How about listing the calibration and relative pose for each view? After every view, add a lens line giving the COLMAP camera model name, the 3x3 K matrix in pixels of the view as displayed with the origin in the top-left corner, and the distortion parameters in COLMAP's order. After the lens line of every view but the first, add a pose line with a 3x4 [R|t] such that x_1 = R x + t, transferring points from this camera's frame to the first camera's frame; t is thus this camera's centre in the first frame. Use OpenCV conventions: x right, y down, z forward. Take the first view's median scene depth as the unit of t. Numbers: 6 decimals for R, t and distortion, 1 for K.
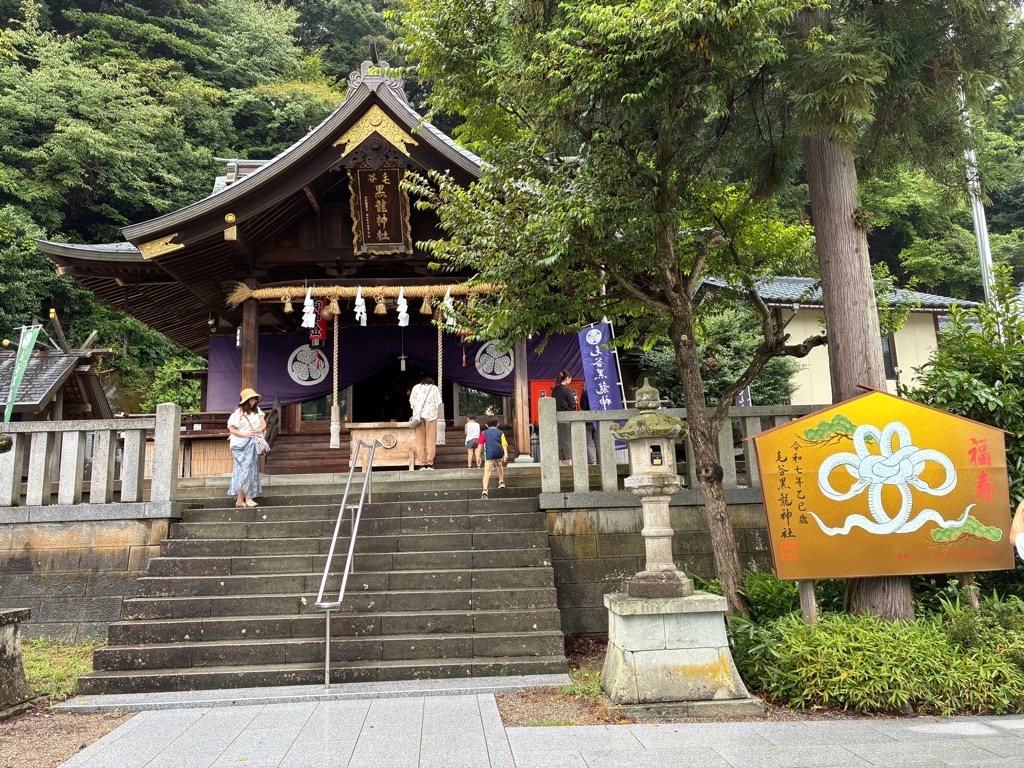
lens RADIAL K [[770.4, 0, 512.0], [0, 770.4, 384.0], [0, 0, 1]] dist [0.028809, -0.004603]
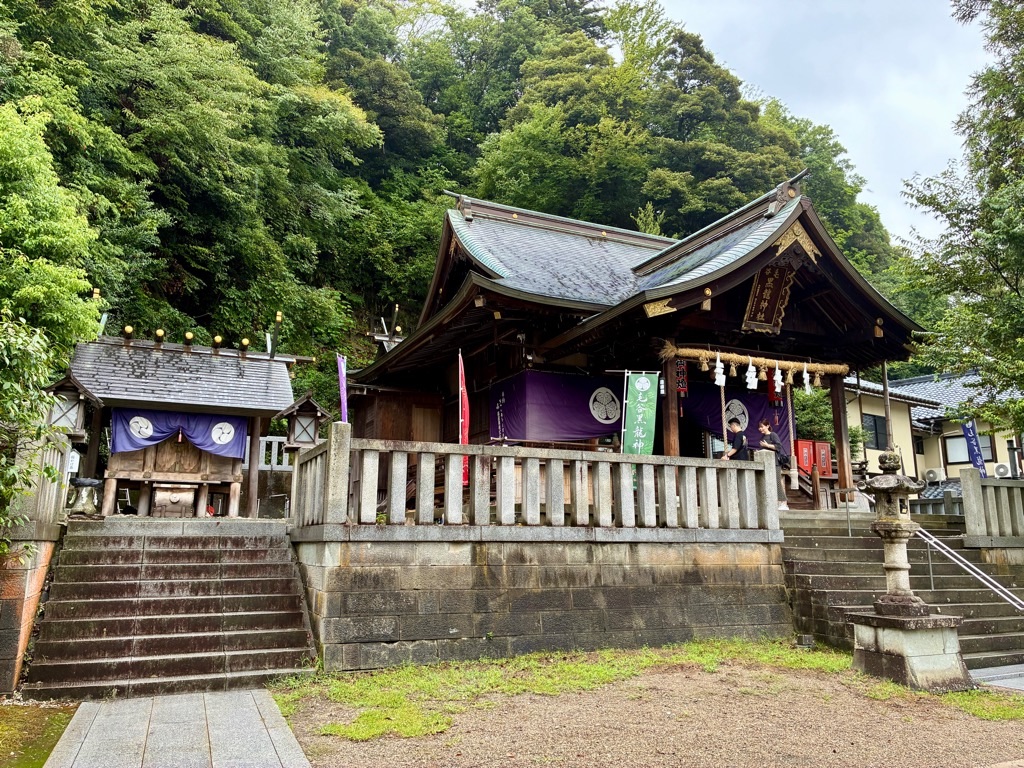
lens RADIAL K [[770.4, 0, 512.0], [0, 770.4, 384.0], [0, 0, 1]] dist [0.028809, -0.004603]
pose [[0.921711, 0.110888, 0.371690, -1.084217], [-0.099596, 0.993796, -0.049508, 0.018230], [-0.374874, 0.008613, 0.927036, -0.001083]]
